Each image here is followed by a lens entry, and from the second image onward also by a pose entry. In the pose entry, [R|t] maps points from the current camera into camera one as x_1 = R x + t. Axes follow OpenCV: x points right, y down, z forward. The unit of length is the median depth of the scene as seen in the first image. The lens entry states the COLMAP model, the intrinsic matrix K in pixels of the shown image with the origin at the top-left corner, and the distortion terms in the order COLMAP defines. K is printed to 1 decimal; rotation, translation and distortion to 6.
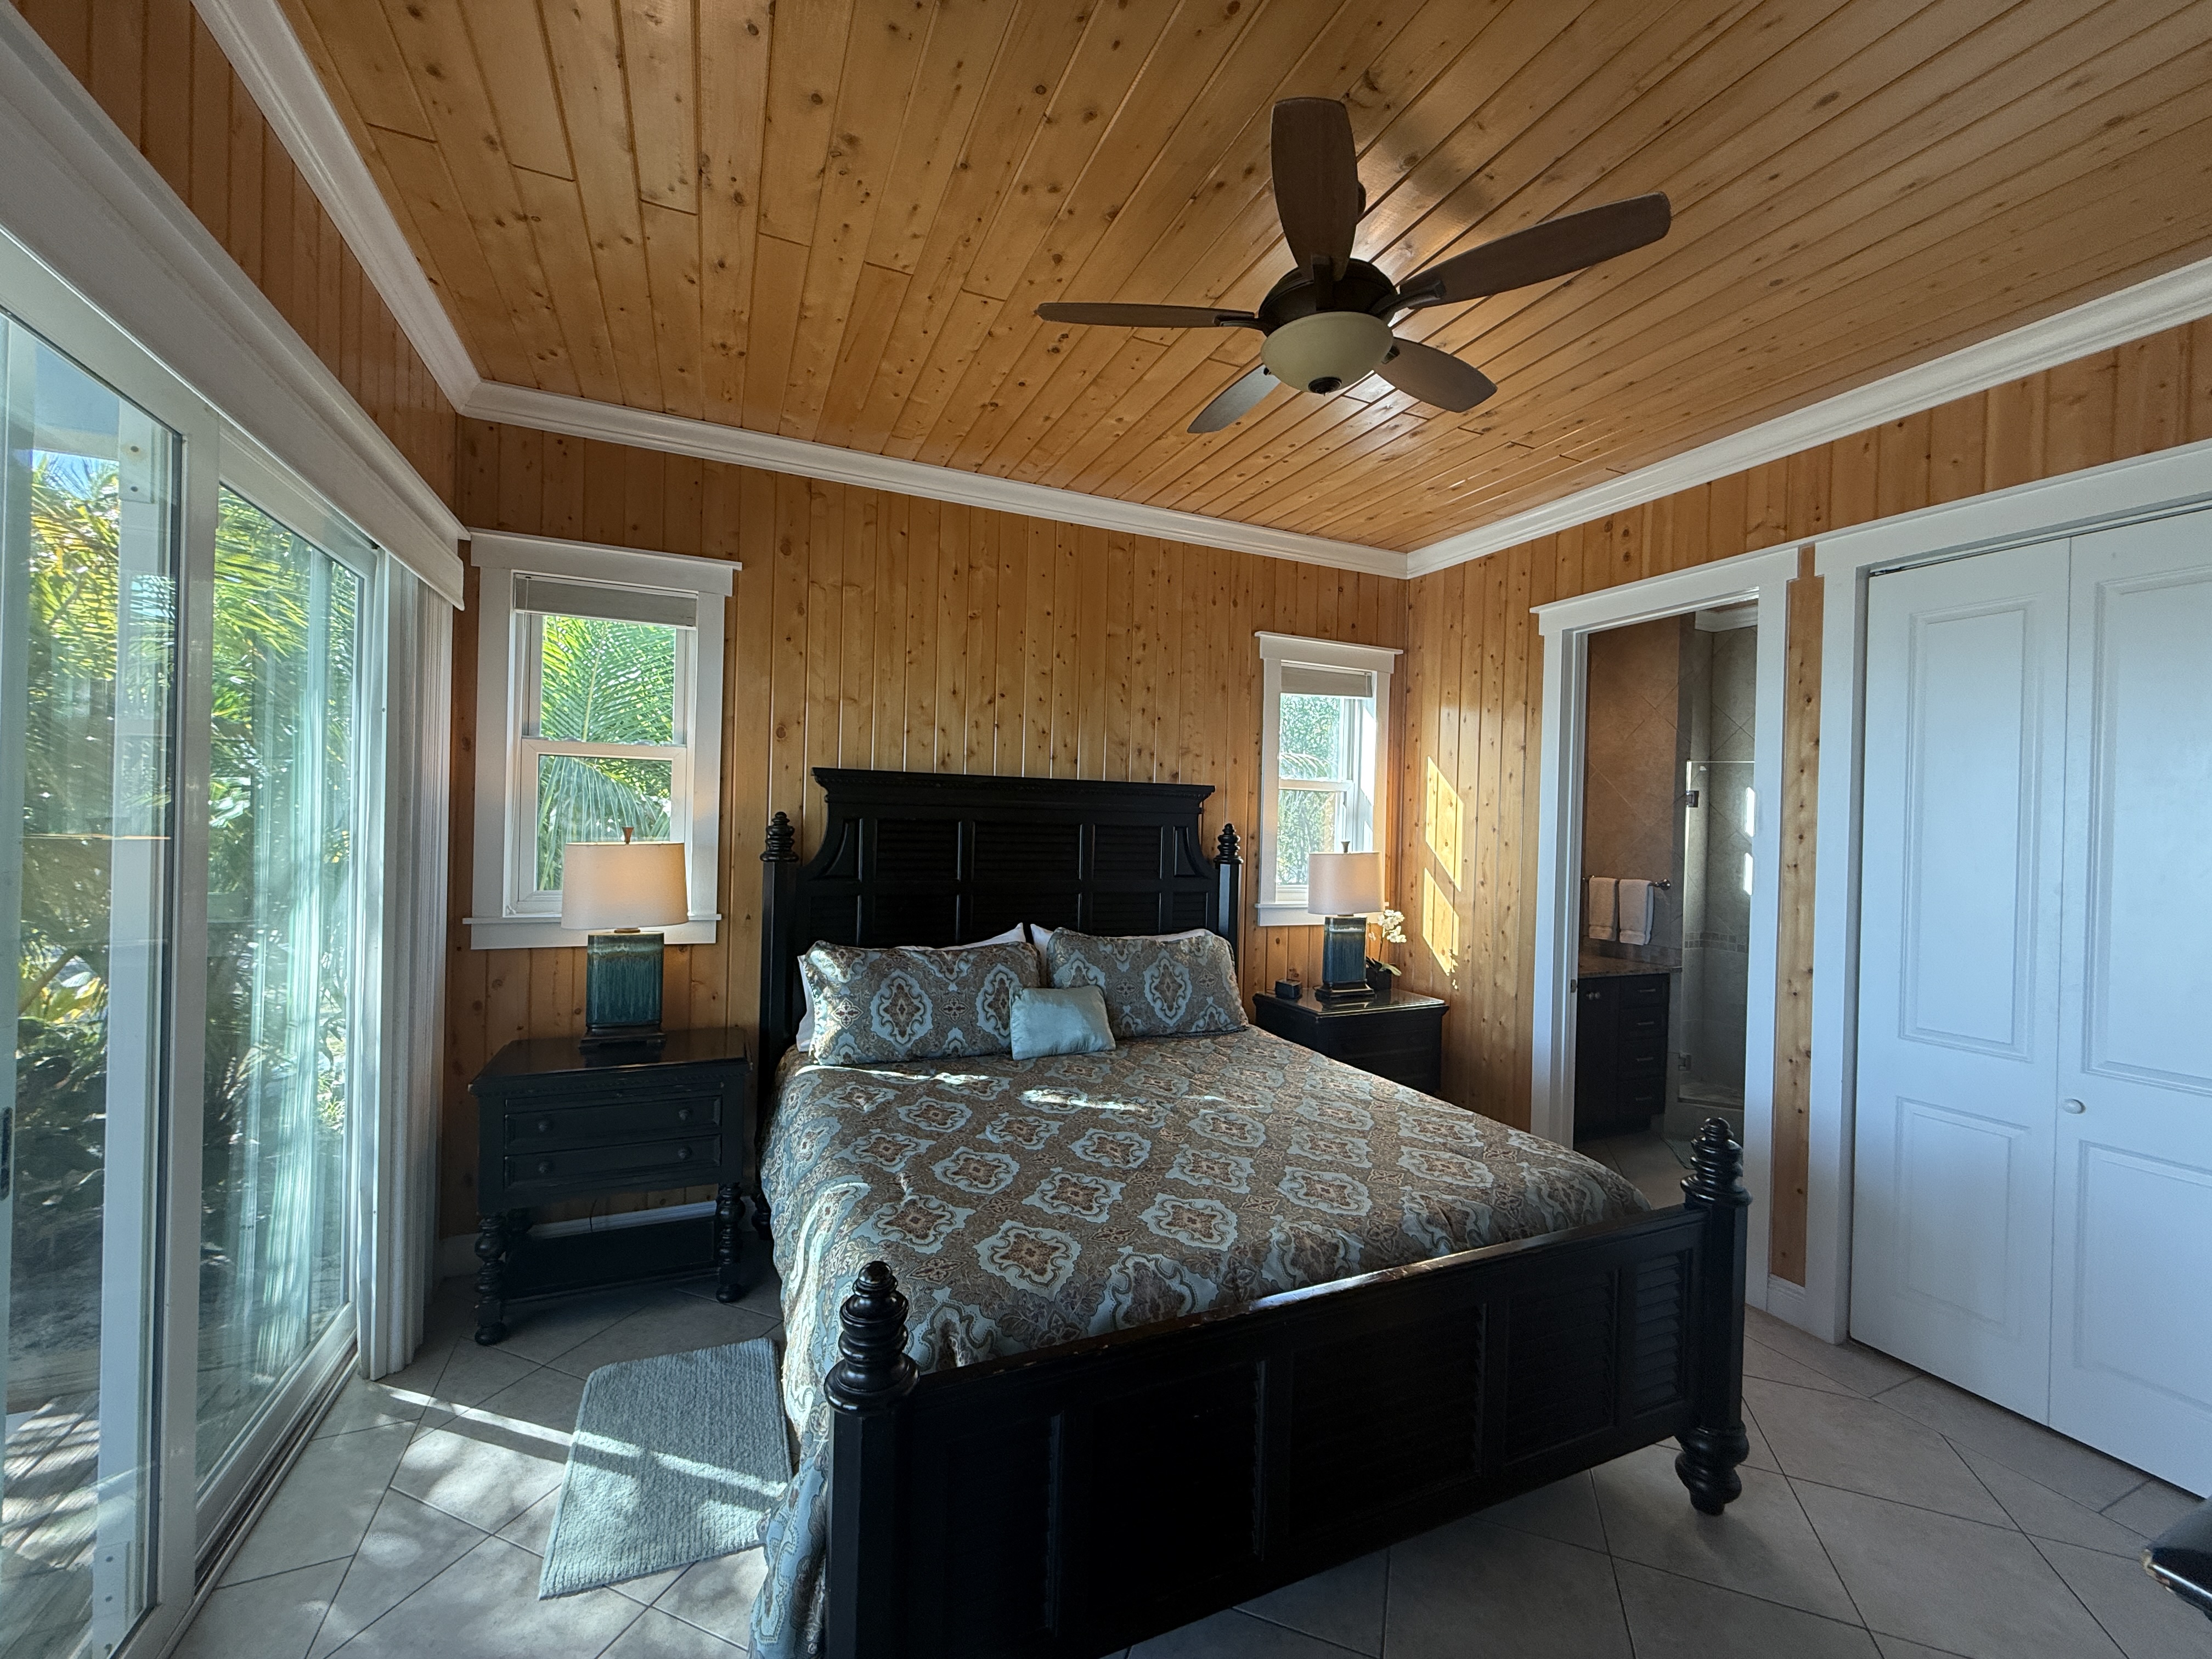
lens RADIAL K [[881.1, 0, 1099.1], [0, 881.1, 826.9], [0, 0, 1]] dist [0.000243, -0.000332]
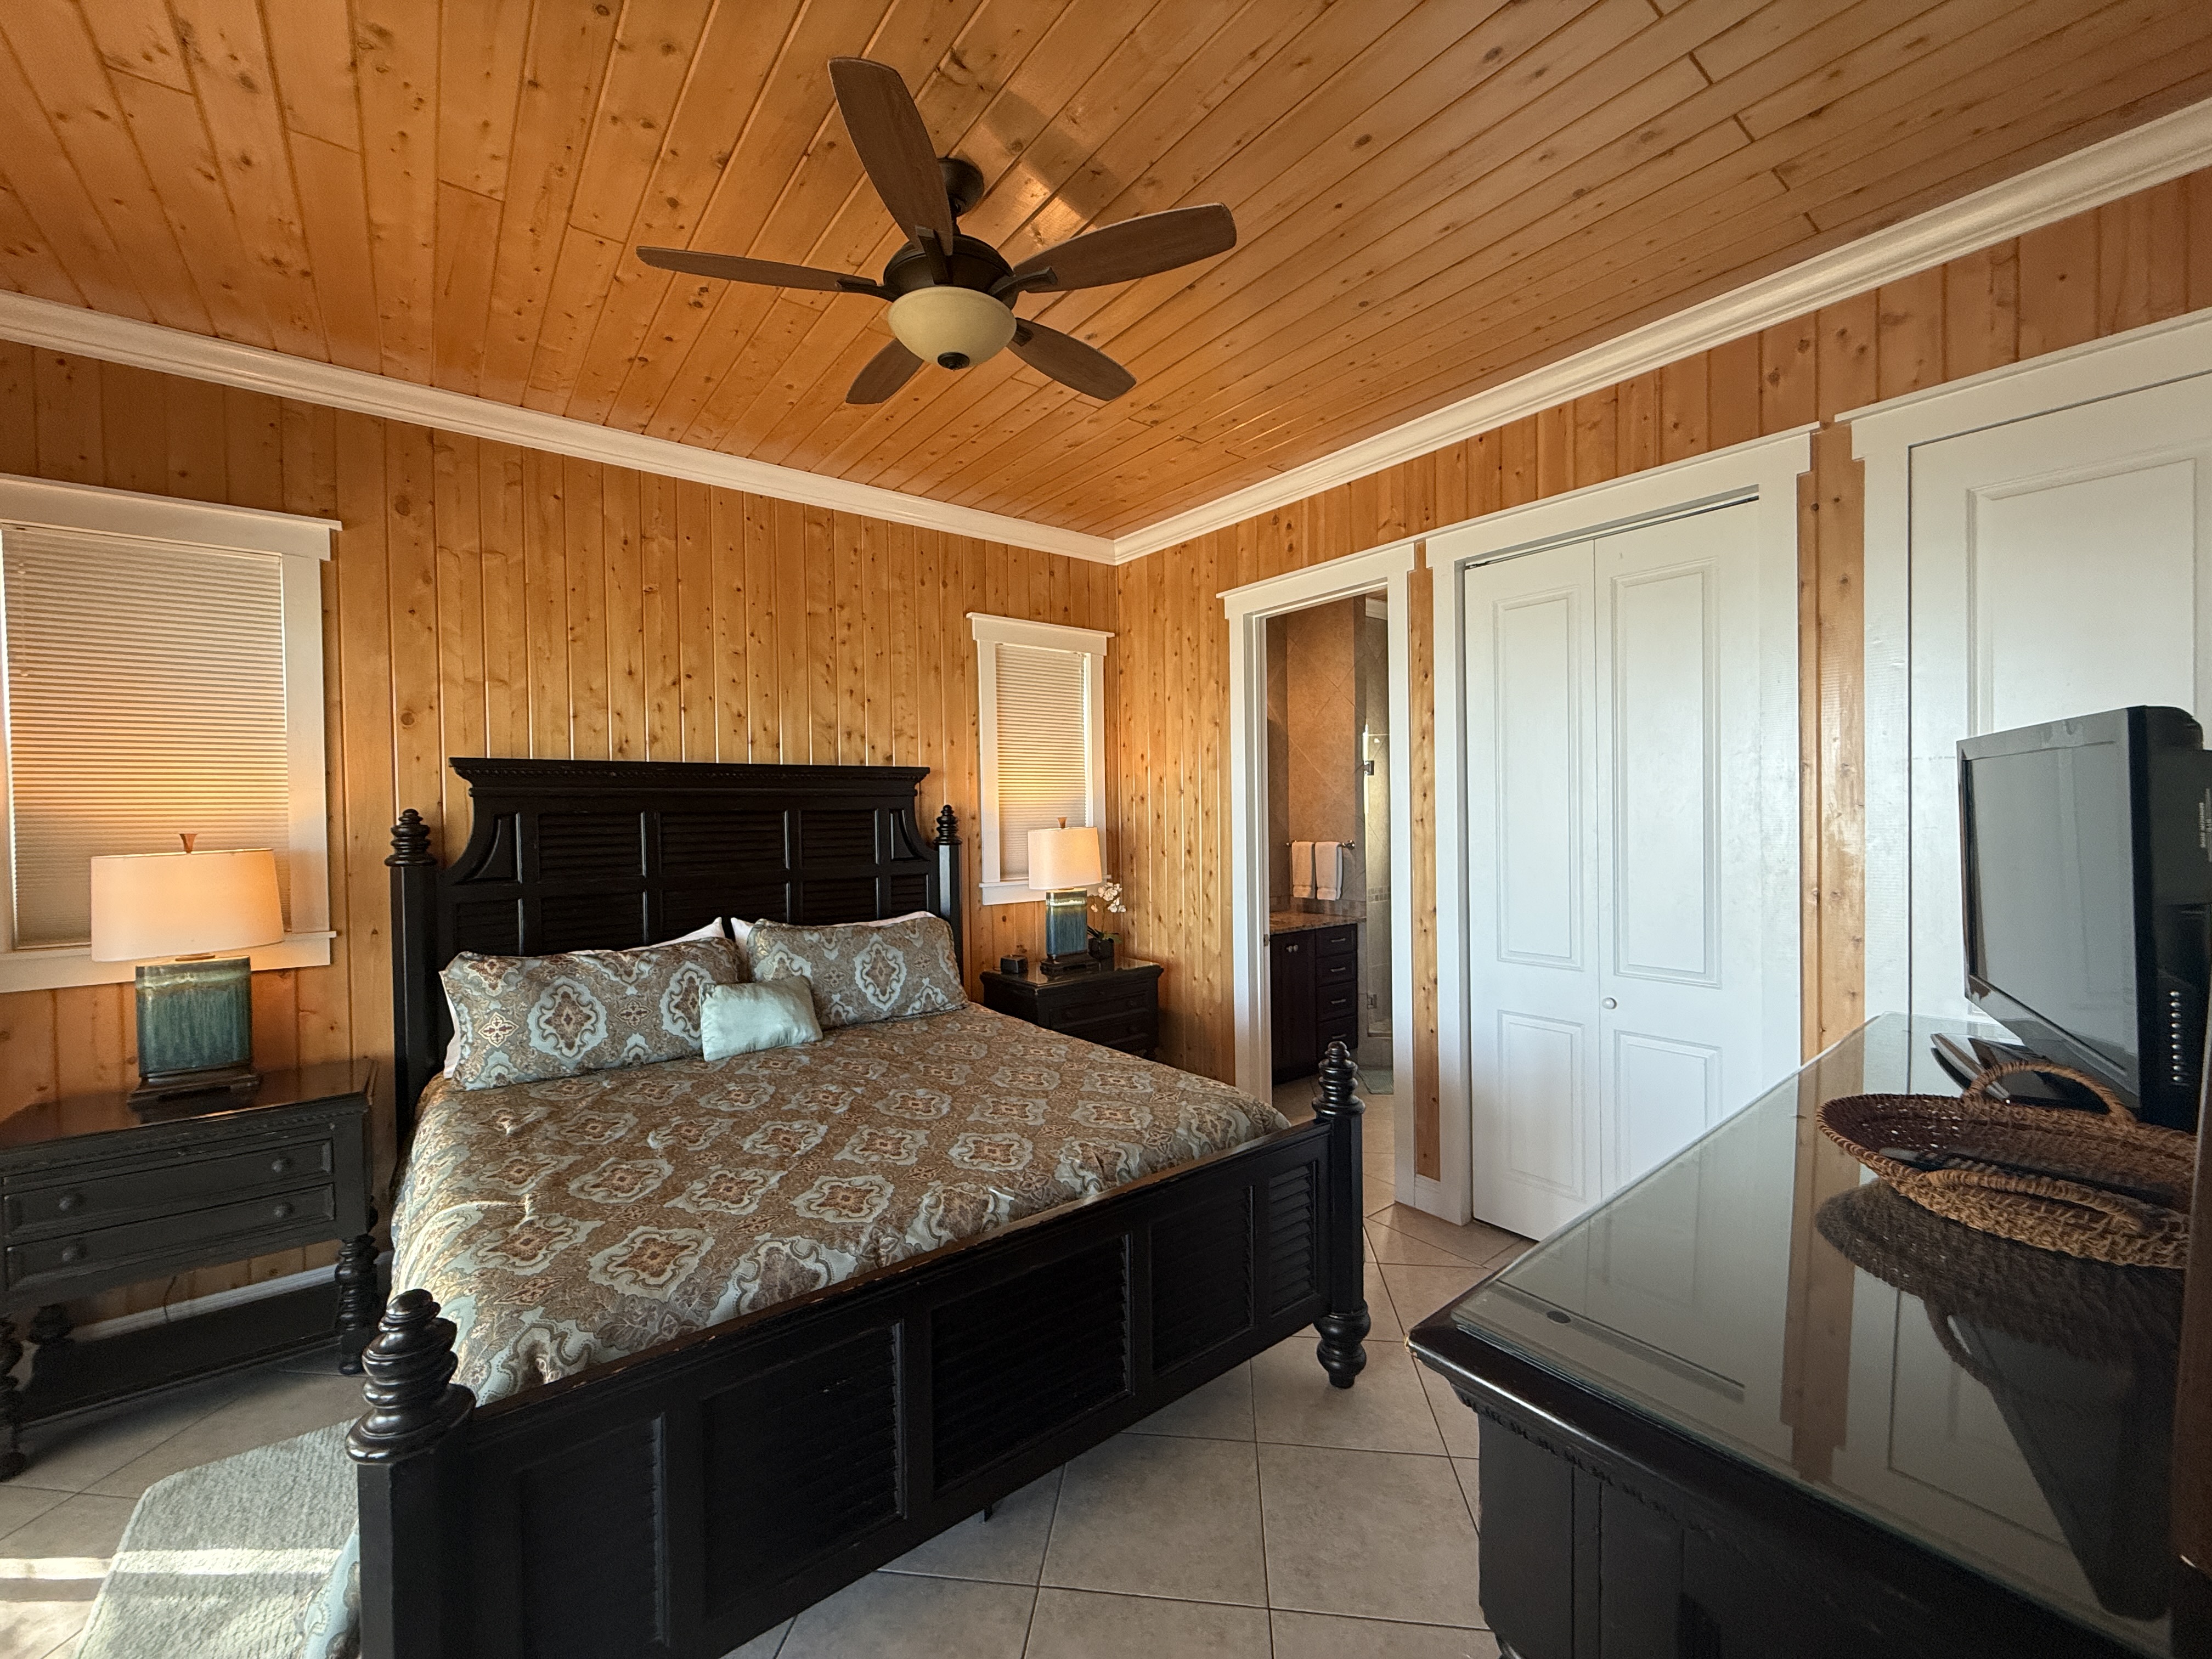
lens RADIAL K [[880.9, 0, 1103.8], [0, 880.9, 826.8], [0, 0, 1]] dist [0.000092, -0.000147]
pose [[0.969622, -0.044647, 0.240497, 0.106287], [0.041800, 0.998983, 0.016930, 0.015834], [-0.241008, -0.006363, 0.970502, -0.017920]]
